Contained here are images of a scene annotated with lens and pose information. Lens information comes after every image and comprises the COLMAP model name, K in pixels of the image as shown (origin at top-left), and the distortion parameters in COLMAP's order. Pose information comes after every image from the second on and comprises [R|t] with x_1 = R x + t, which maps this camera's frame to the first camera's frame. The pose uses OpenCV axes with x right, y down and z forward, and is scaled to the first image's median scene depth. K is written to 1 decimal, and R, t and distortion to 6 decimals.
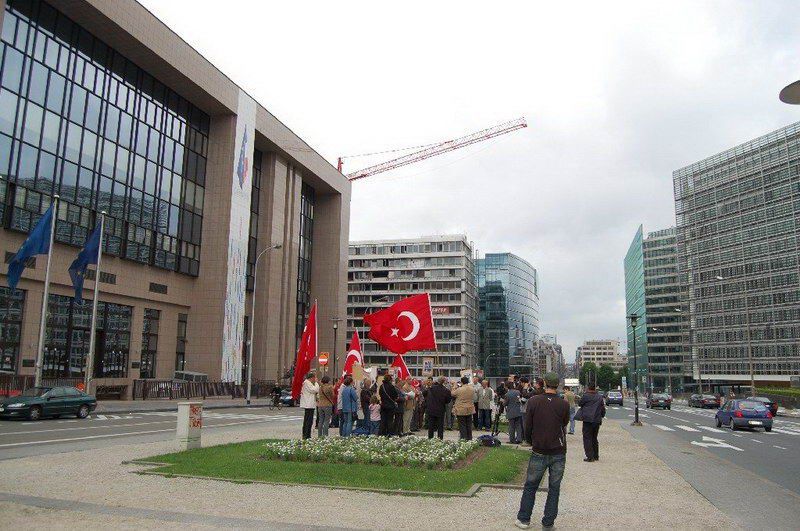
lens RADIAL K [[670.9, 0, 405.7], [0, 670.9, 249.9], [0, 0, 1]] dist [-0.100549, 0.006236]
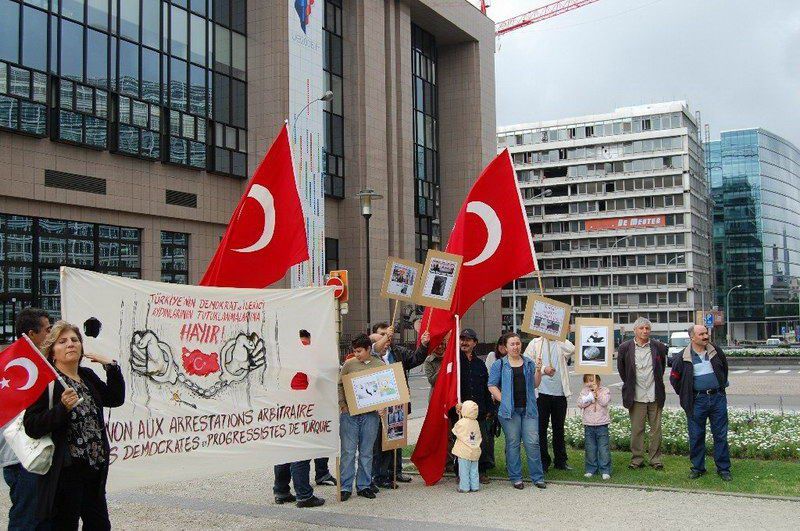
lens RADIAL K [[890.6, 0, 400.0], [0, 890.6, 265.5], [0, 0, 1]] dist [-0.069844, 0.020626]
pose [[0.971793, -0.042204, -0.232028, 0.012662], [0.068880, 0.991752, 0.108094, 0.023023], [0.225552, -0.121027, 0.966684, 0.112423]]
